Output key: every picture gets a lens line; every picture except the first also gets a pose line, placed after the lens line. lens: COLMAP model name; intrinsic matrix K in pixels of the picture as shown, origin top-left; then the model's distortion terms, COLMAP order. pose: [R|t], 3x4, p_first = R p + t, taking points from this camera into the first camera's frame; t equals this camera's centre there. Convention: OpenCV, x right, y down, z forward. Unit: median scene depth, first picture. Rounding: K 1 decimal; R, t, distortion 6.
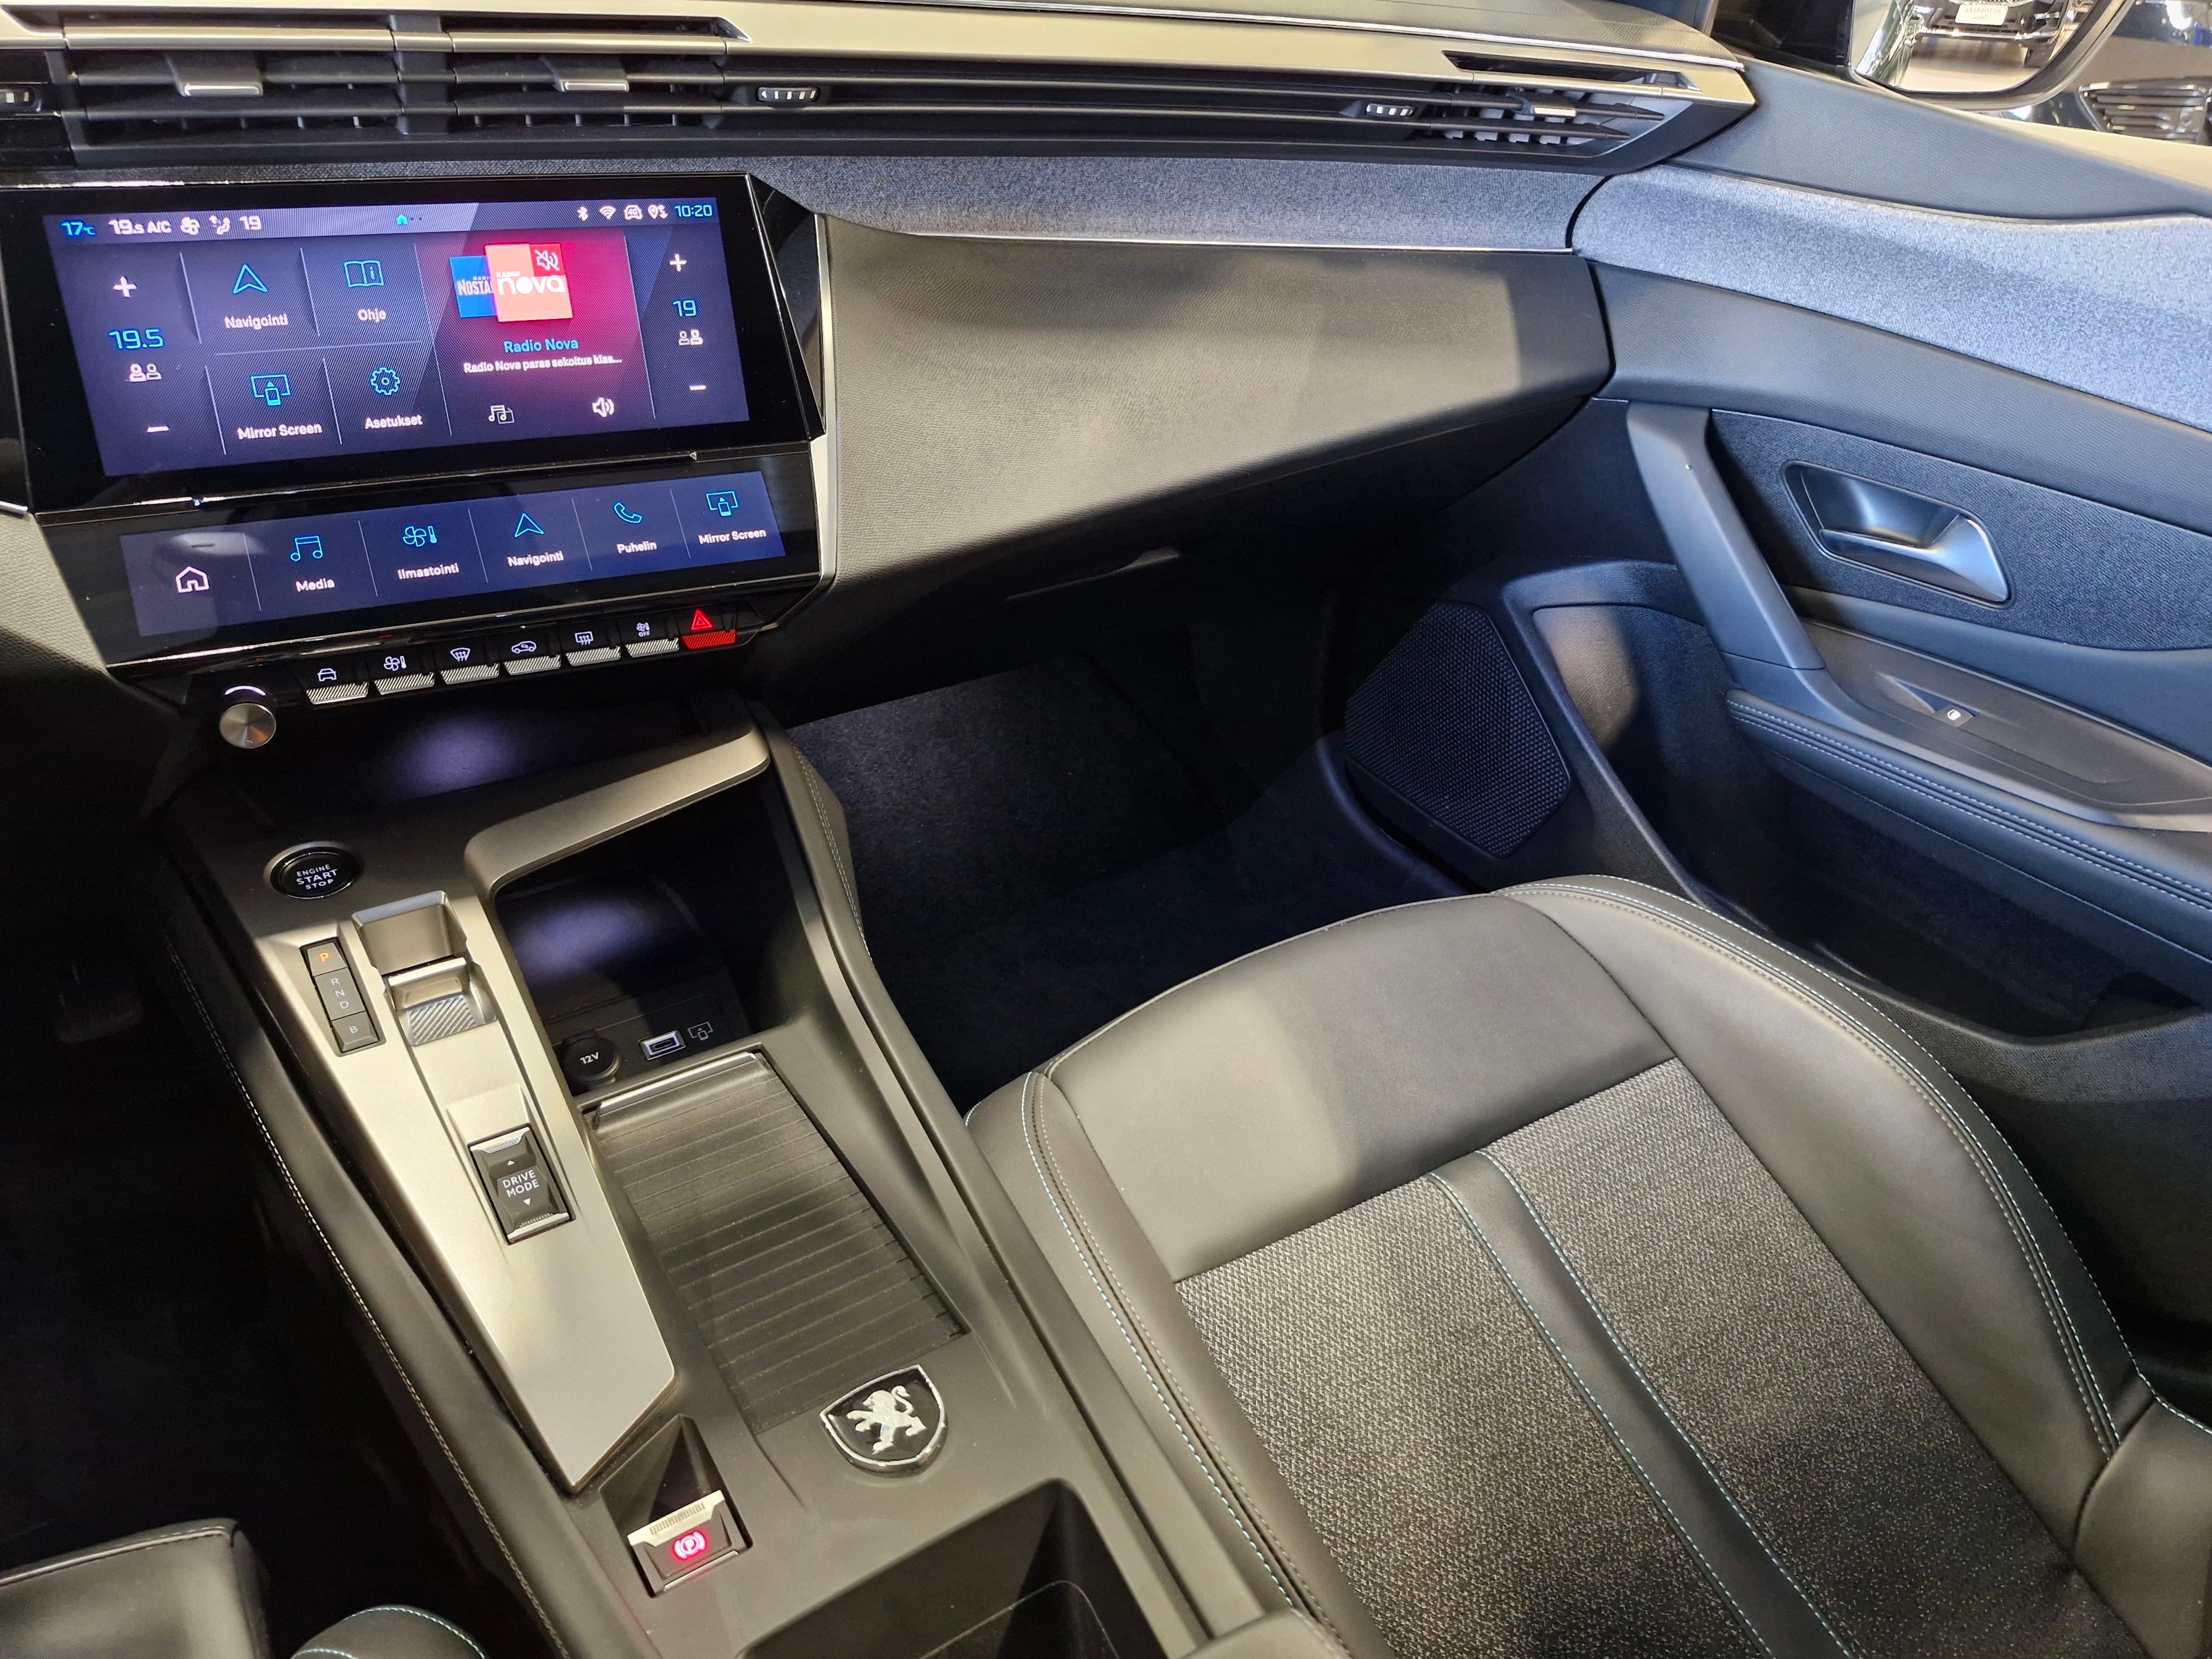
lens RADIAL K [[1609.9, 0, 1111.6], [0, 1609.9, 811.7], [0, 0, 1]] dist [0.109836, -0.151621]
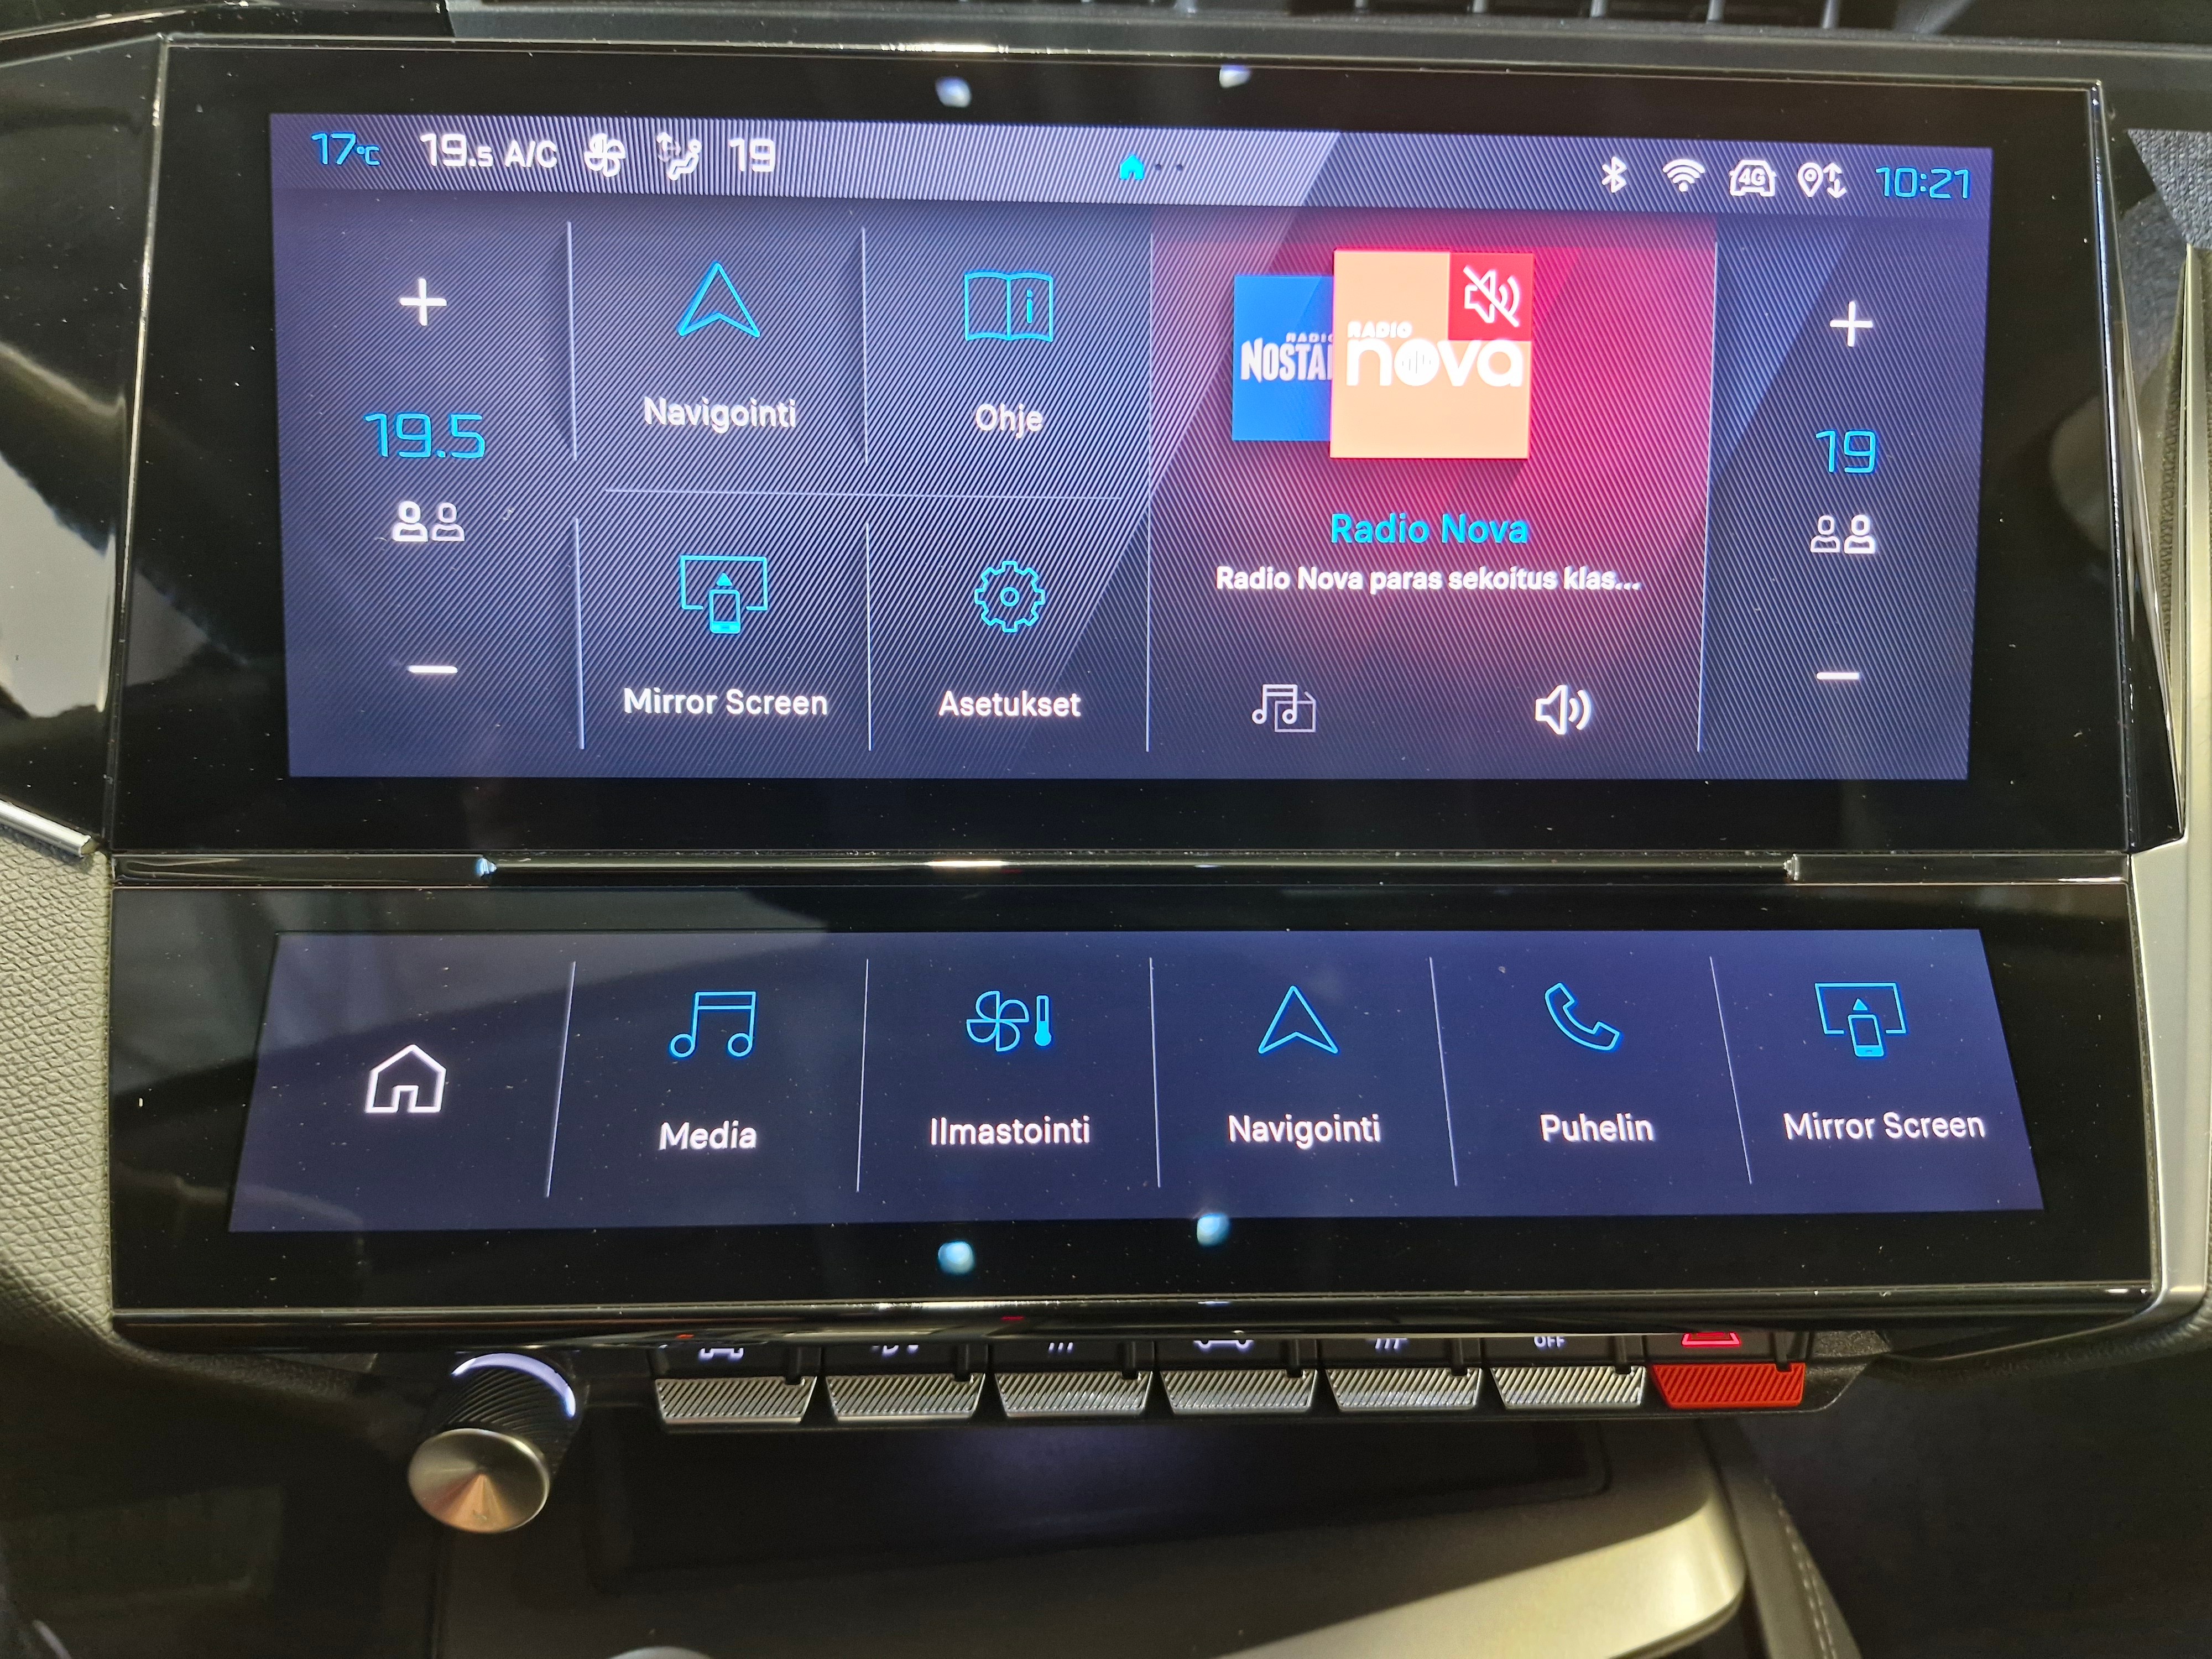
lens RADIAL K [[1631.4, 0, 1096.3], [0, 1631.4, 812.2], [0, 0, 1]] dist [0.075947, -0.107813]
pose [[0.902349, 0.127790, -0.411625, -0.251726], [-0.189681, 0.975319, -0.113023, -0.166397], [0.387023, 0.180064, 0.904318, 0.641787]]
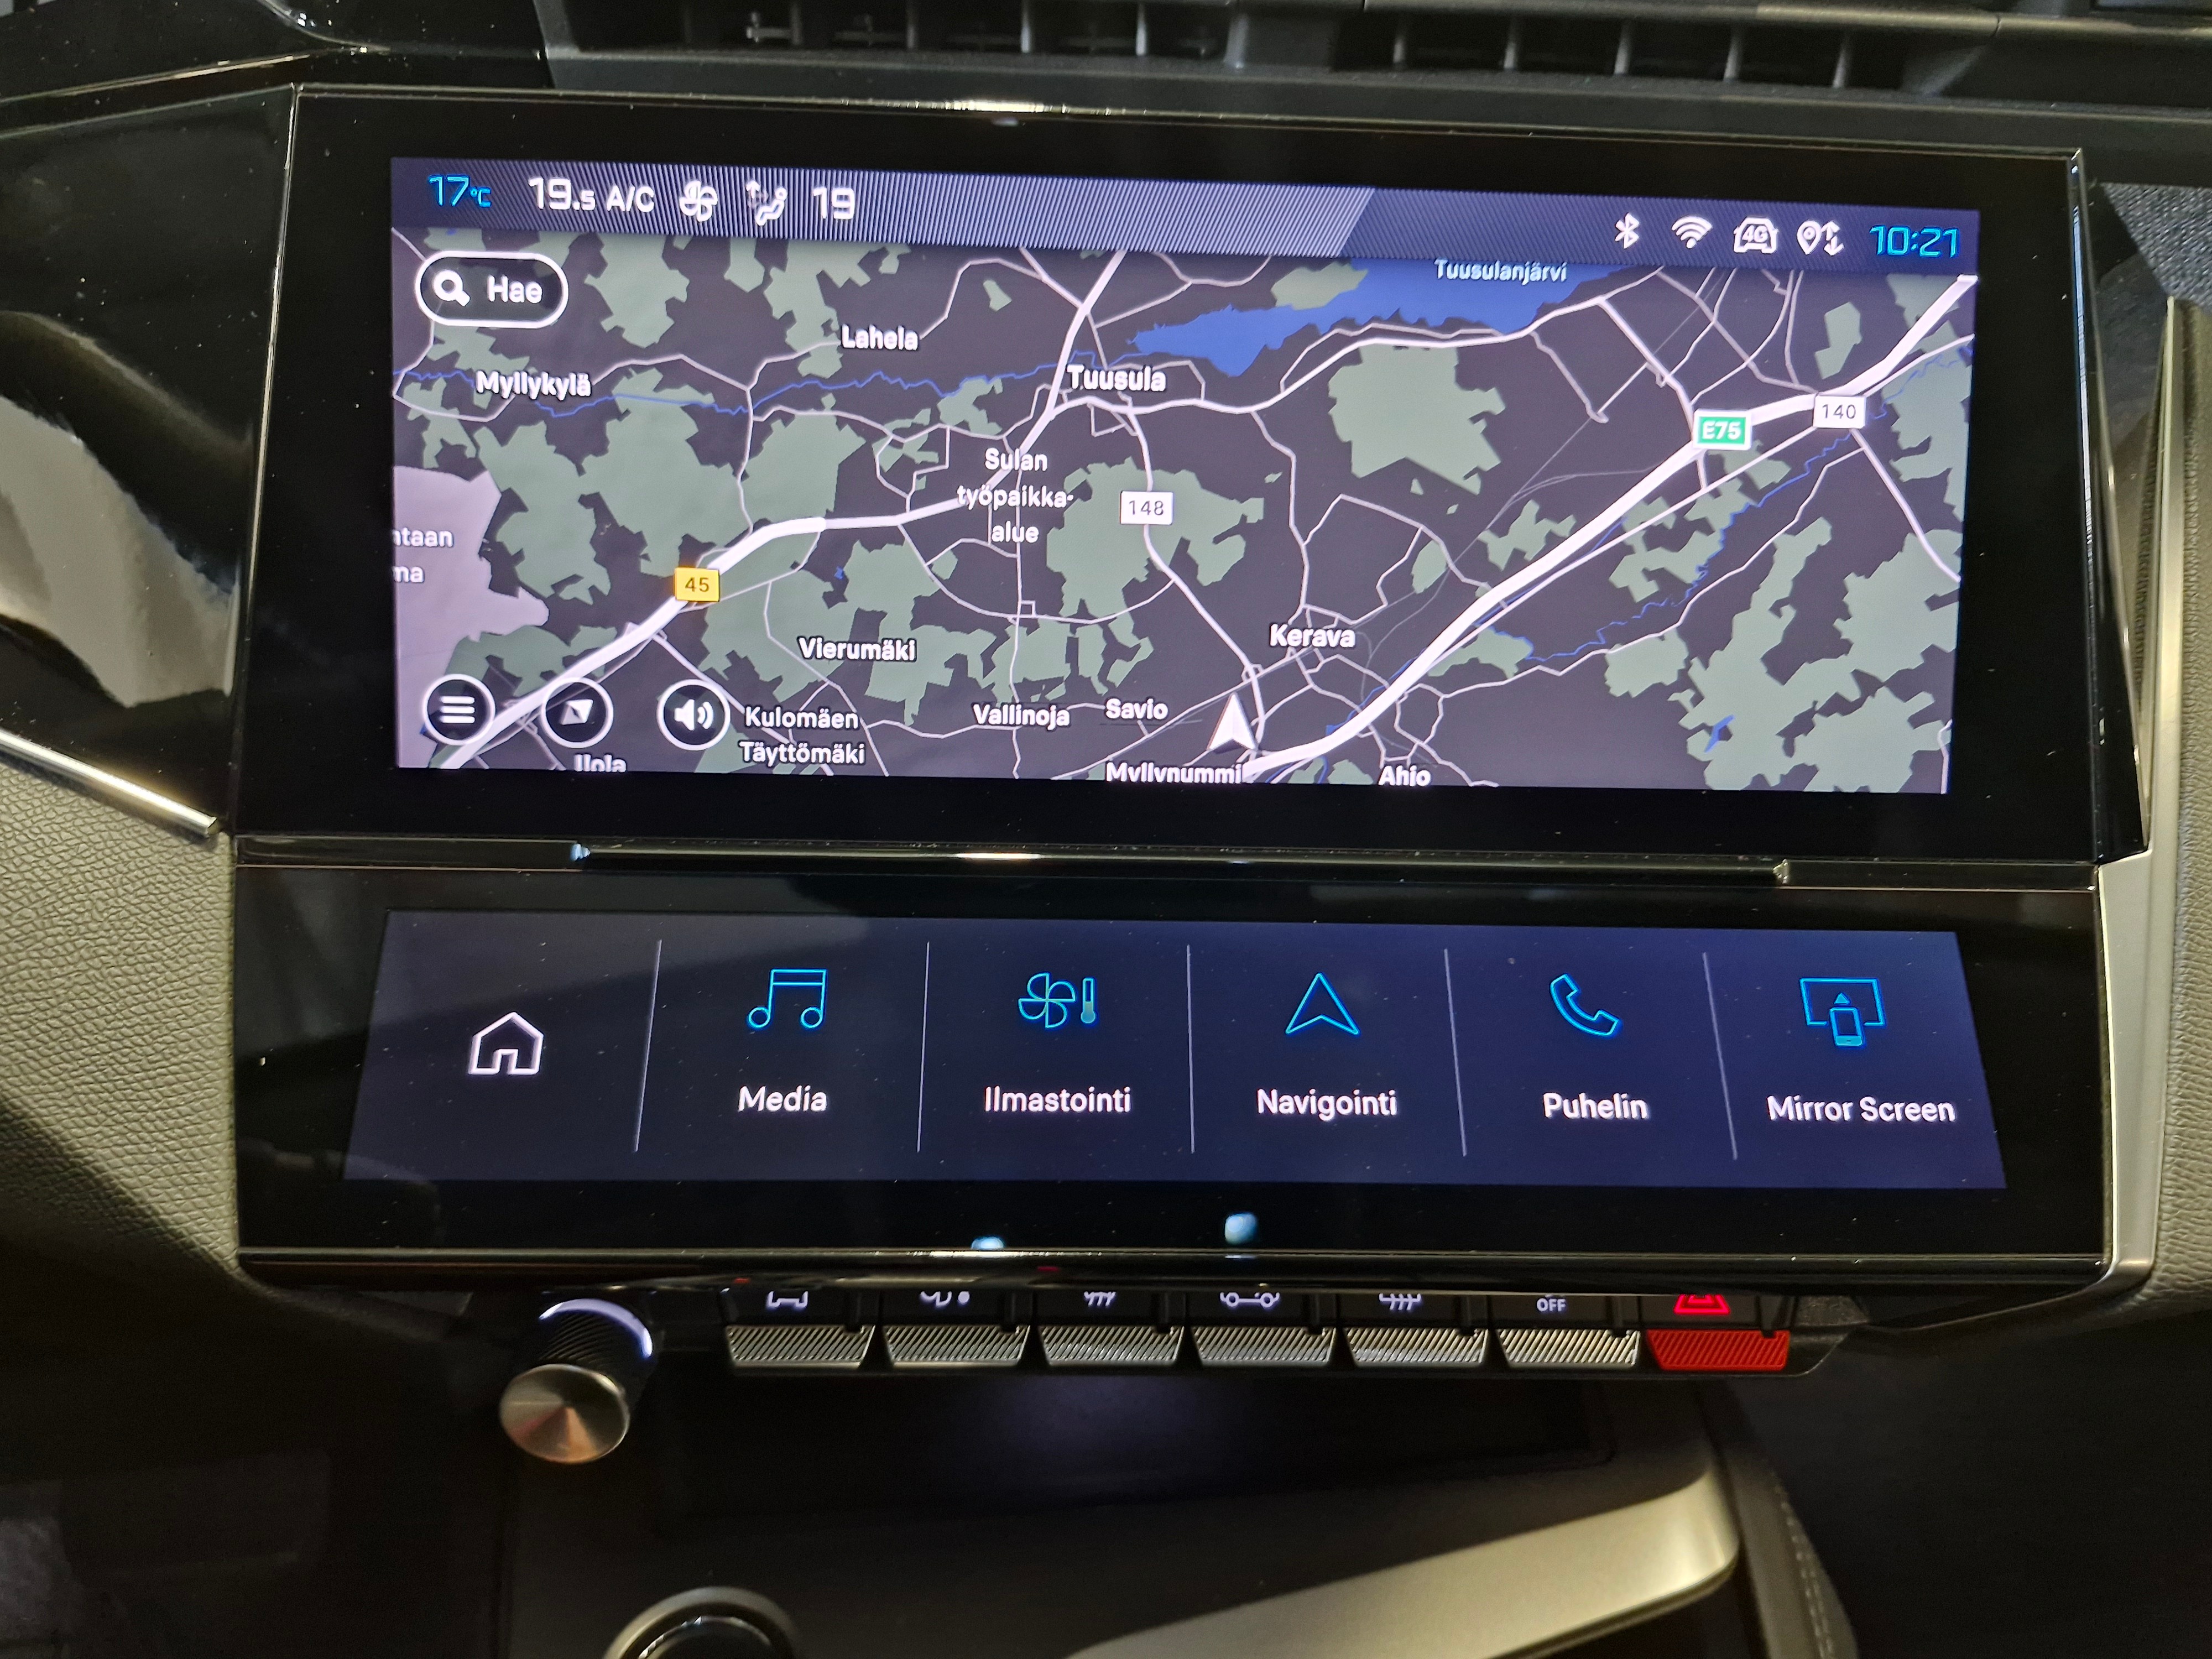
lens RADIAL K [[1635.7, 0, 1126.0], [0, 1635.7, 826.7], [0, 0, 1]] dist [0.097484, -0.139241]
pose [[0.898969, 0.142765, -0.414093, -0.240373], [-0.205344, 0.972428, -0.110529, -0.159500], [0.386896, 0.184394, 0.903499, 0.613123]]
